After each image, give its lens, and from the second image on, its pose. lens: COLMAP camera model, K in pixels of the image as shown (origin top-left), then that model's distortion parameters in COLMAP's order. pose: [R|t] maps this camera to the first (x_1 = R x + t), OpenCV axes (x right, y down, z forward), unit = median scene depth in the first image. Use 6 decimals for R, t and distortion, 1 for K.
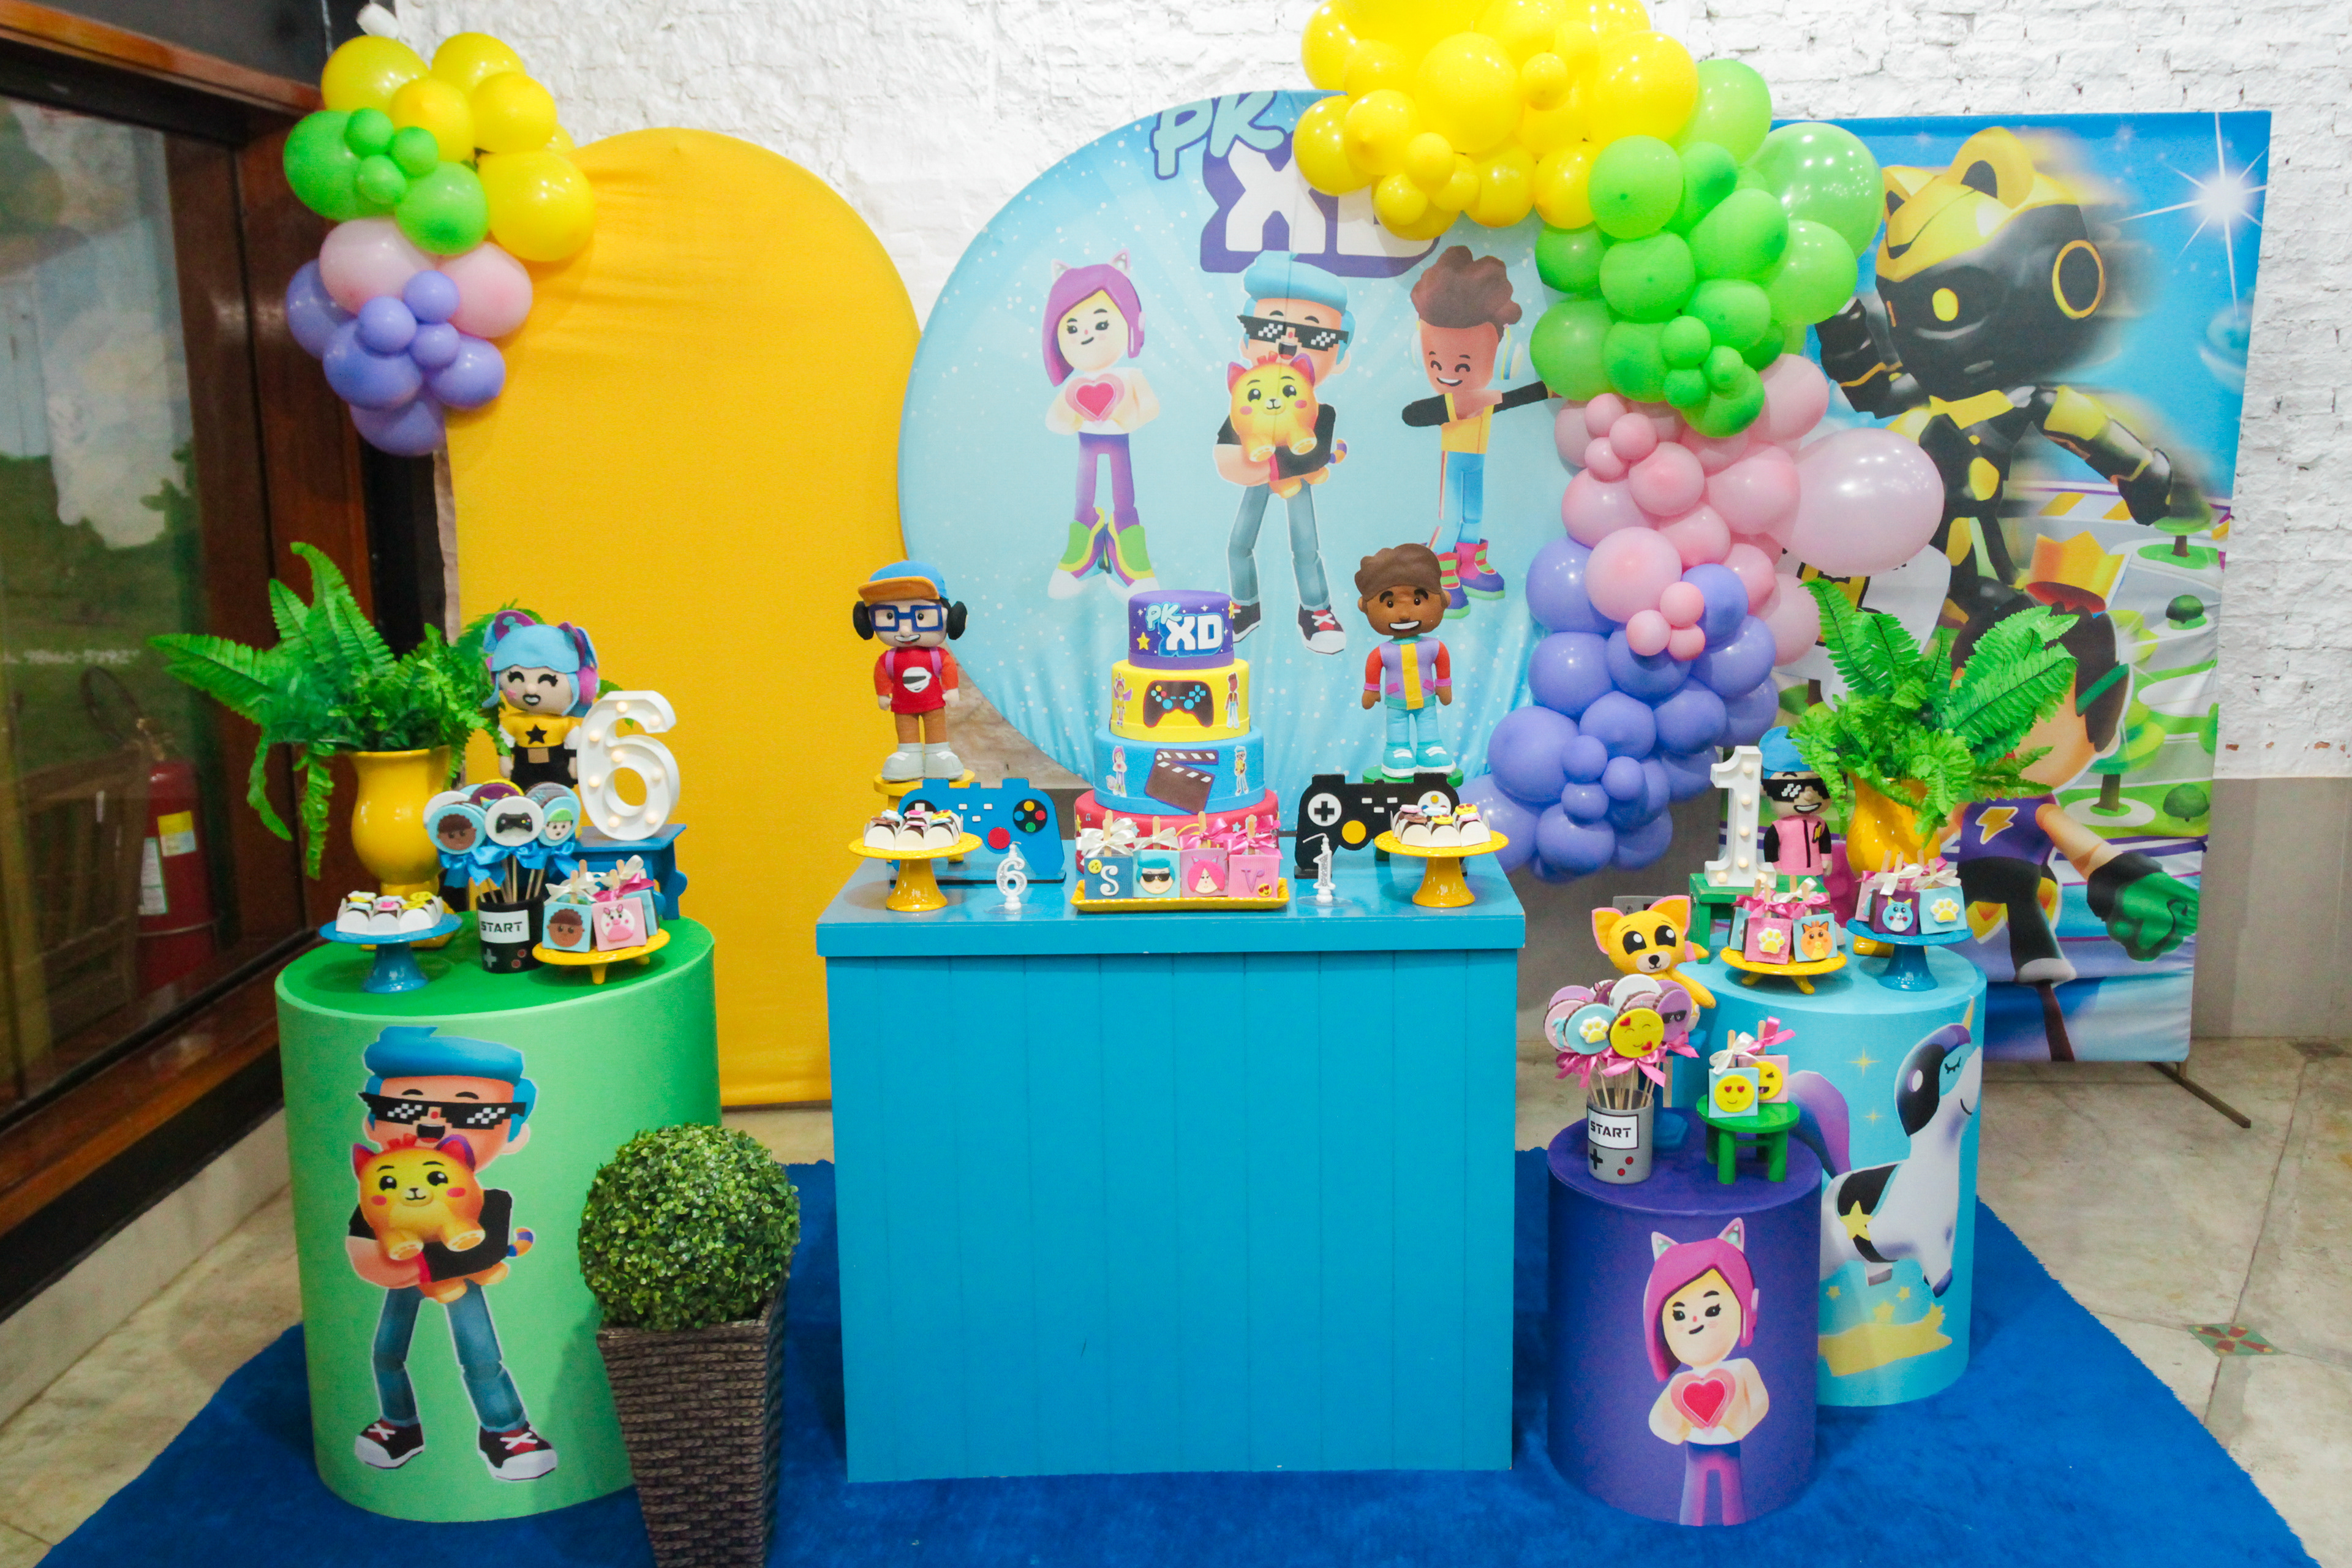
lens RADIAL K [[2288.6, 0, 1260.8], [0, 2288.6, 732.6], [0, 0, 1]] dist [0.063241, 0.000000]
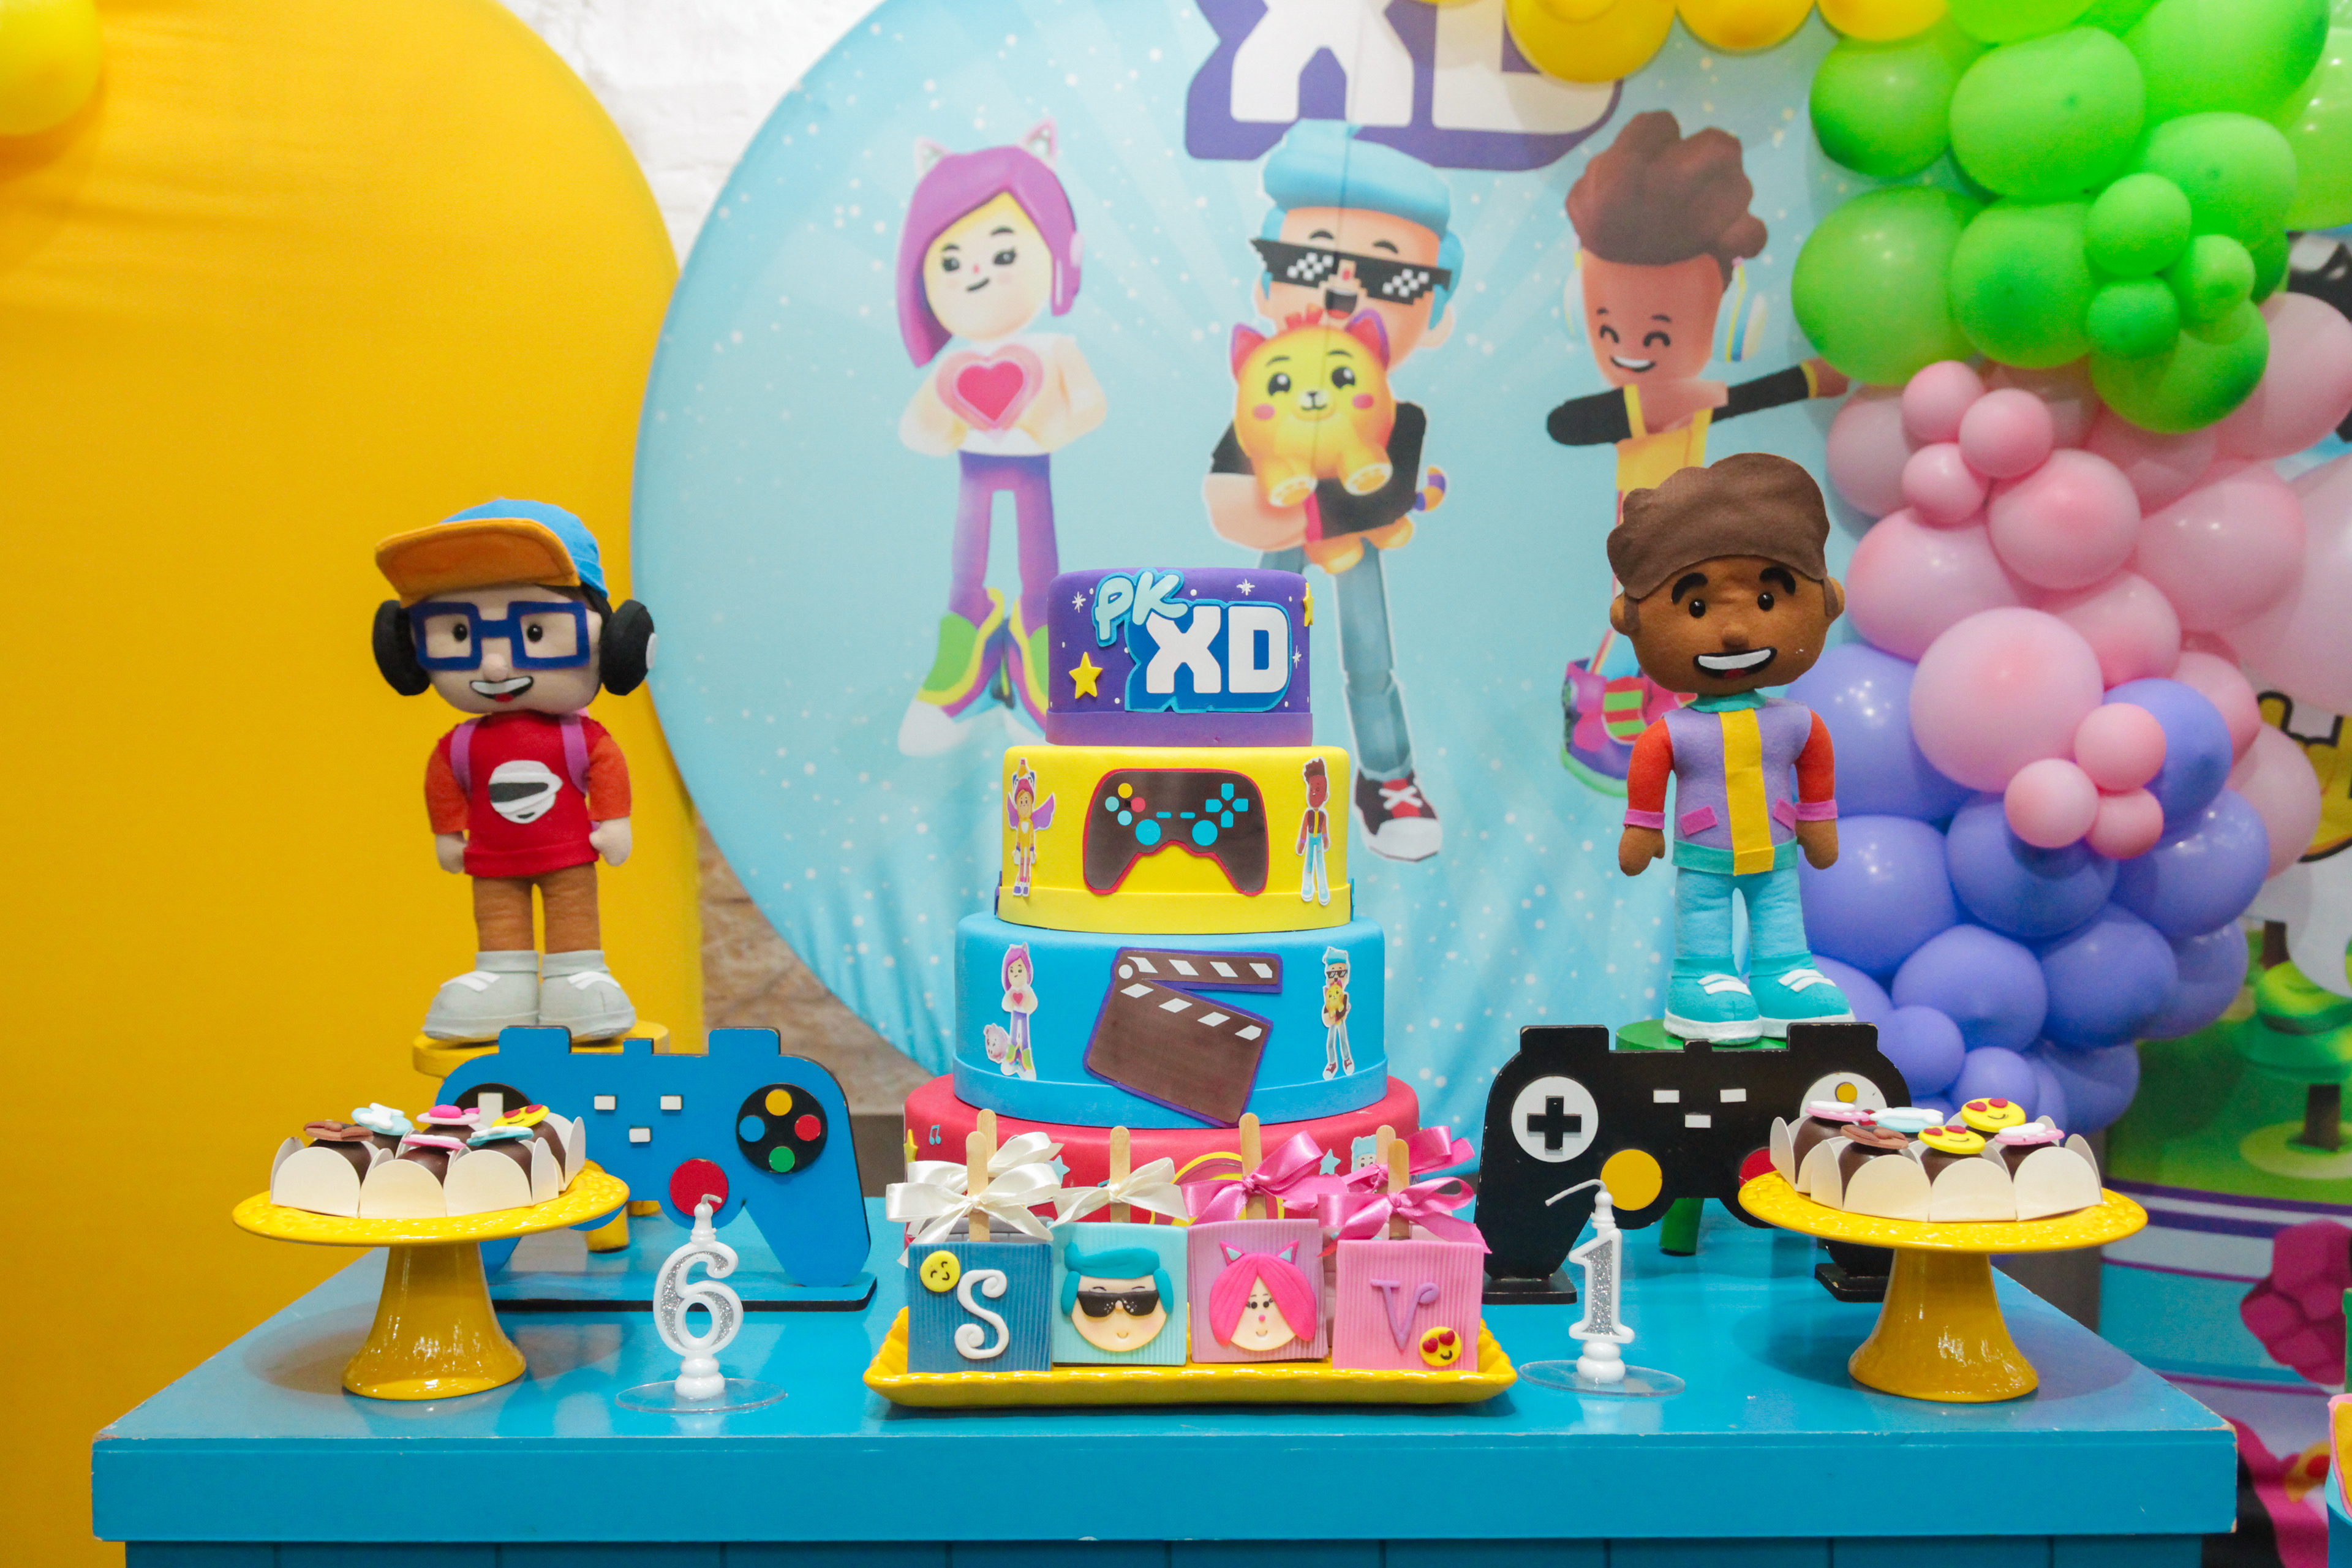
lens RADIAL K [[2276.4, 0, 1146.3], [0, 2276.4, 795.5], [0, 0, 1]] dist [0.007224, 0.000000]
pose [[0.999907, 0.006057, -0.012244, -0.028333], [-0.007644, 0.990954, -0.133982, 0.024854], [0.011322, 0.134064, 0.990908, 0.486362]]
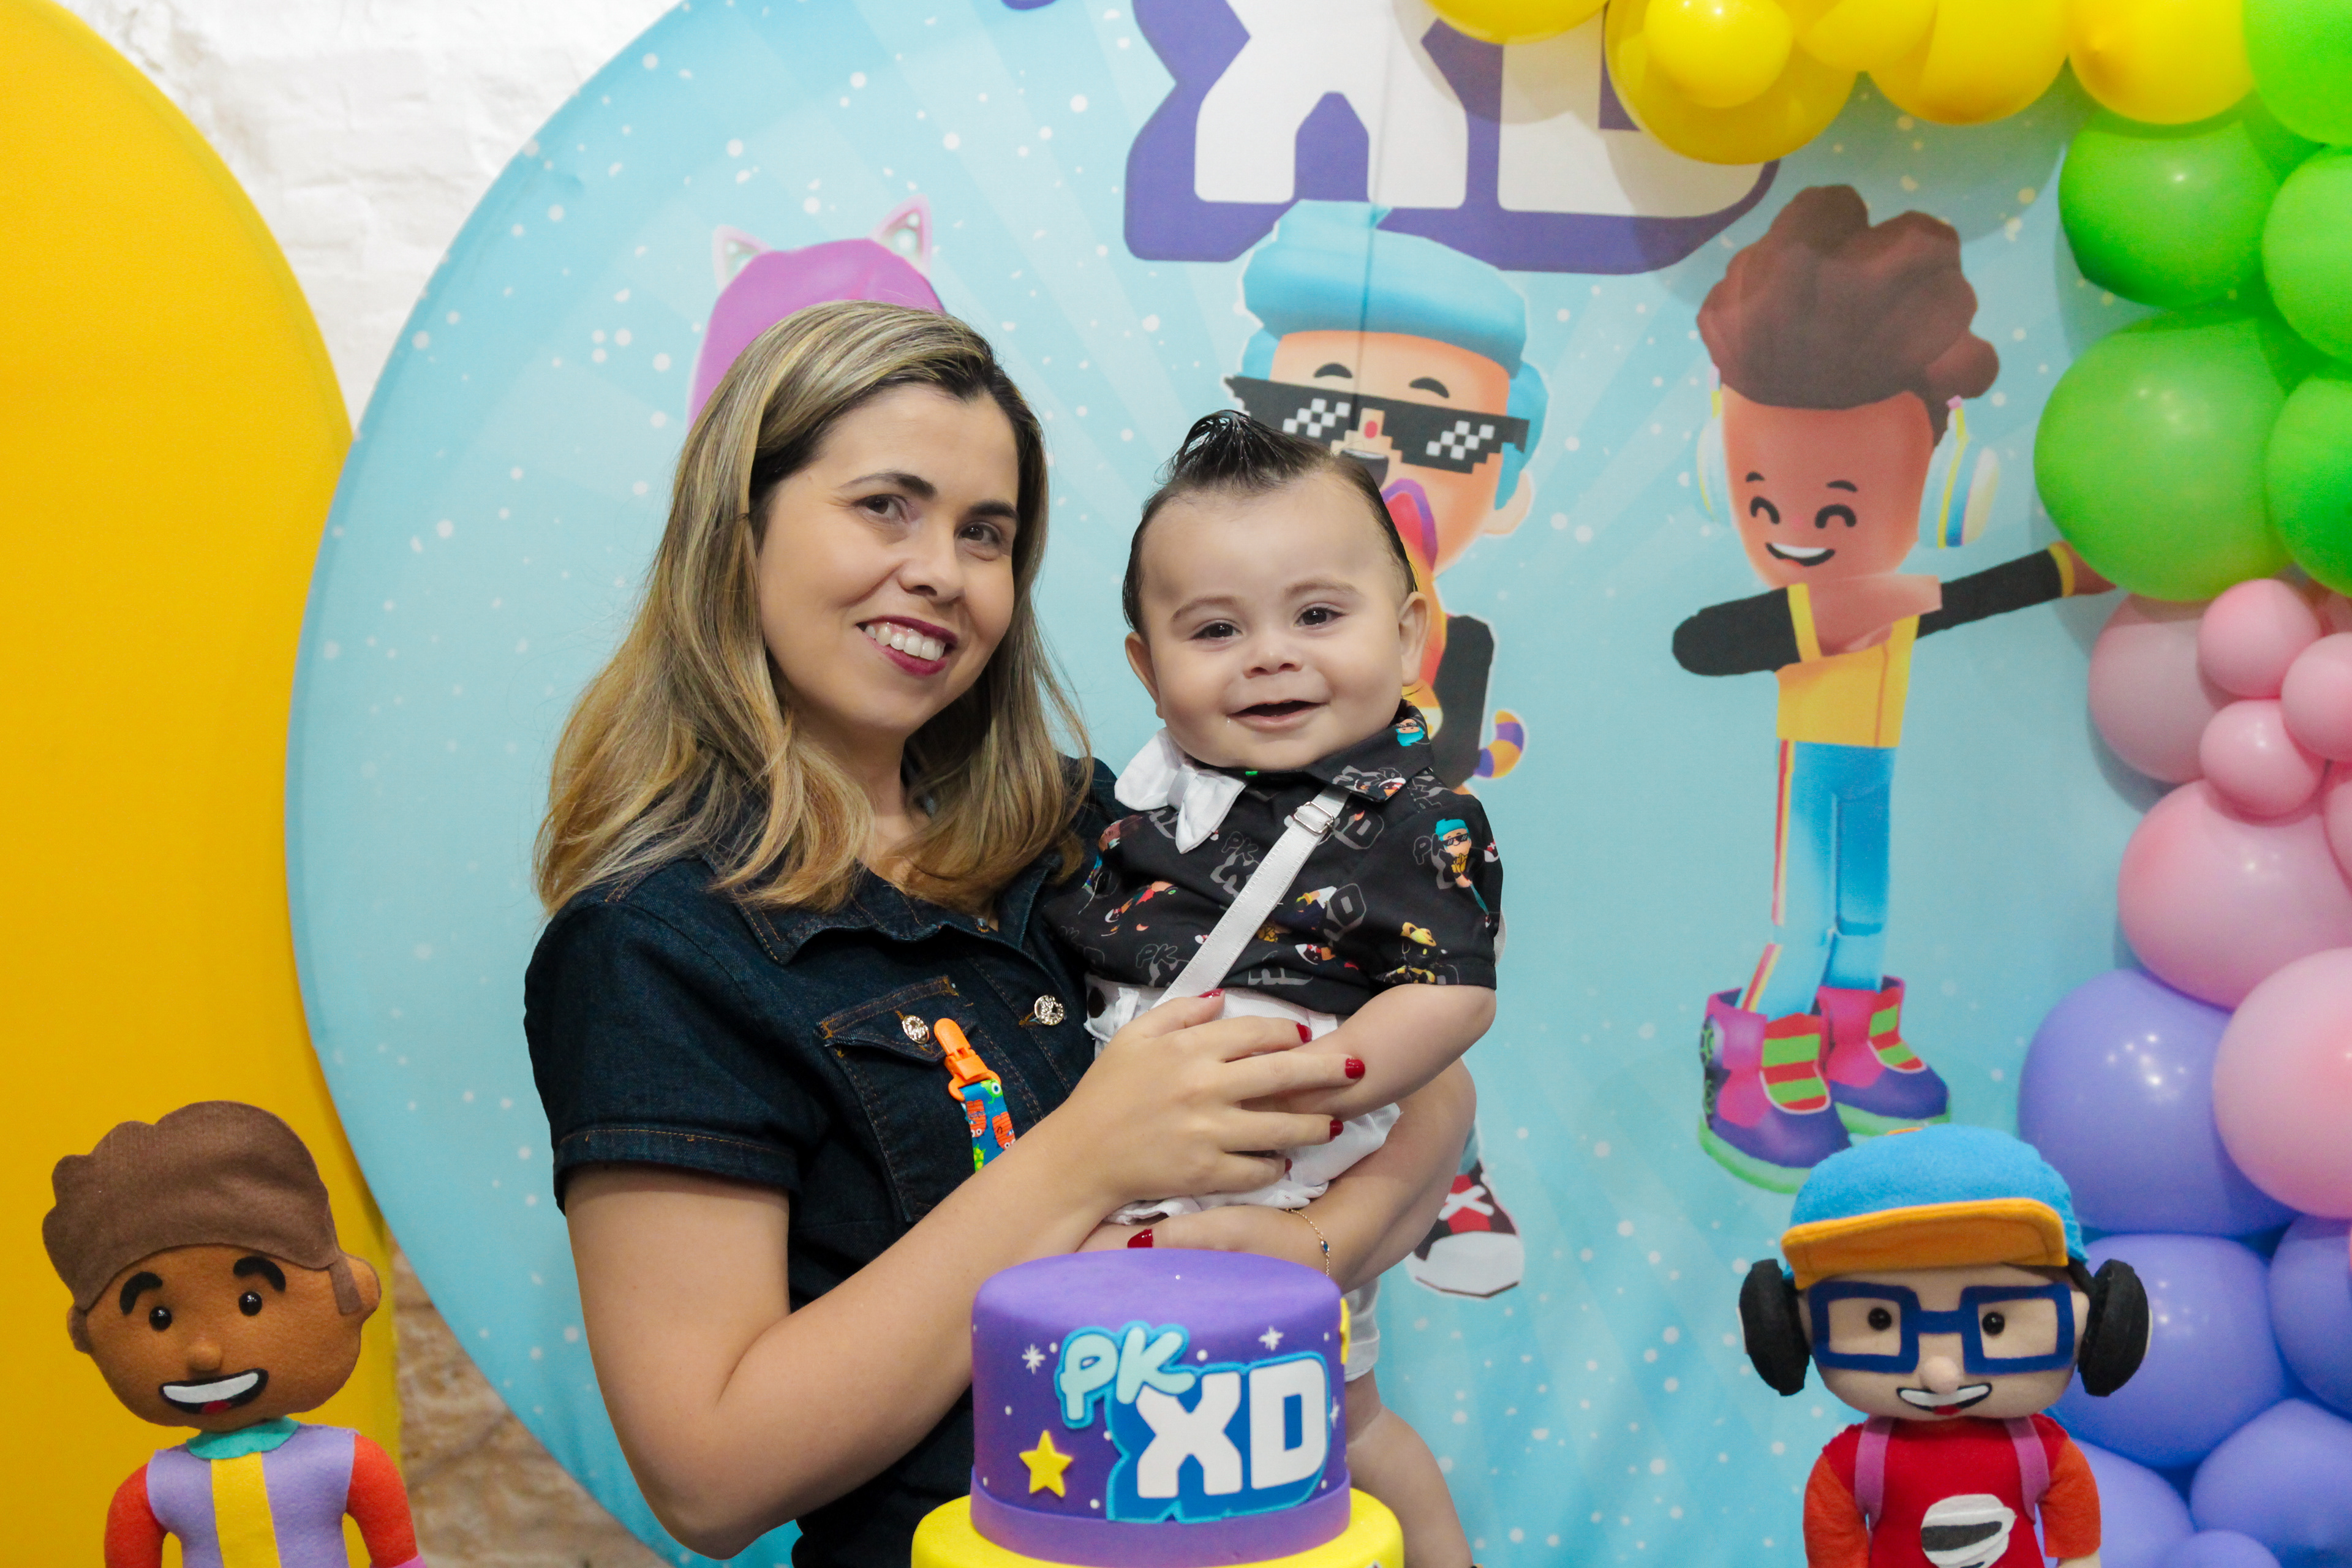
lens RADIAL K [[3822.3, 0, 1197.4], [0, 3822.3, 782.4], [0, 0, 1]] dist [0.061867, 0.000000]
pose [[0.999246, -0.008255, 0.037925, -0.039241], [0.012402, 0.993804, -0.110452, -0.051725], [-0.036778, 0.110839, 0.993158, 0.411942]]
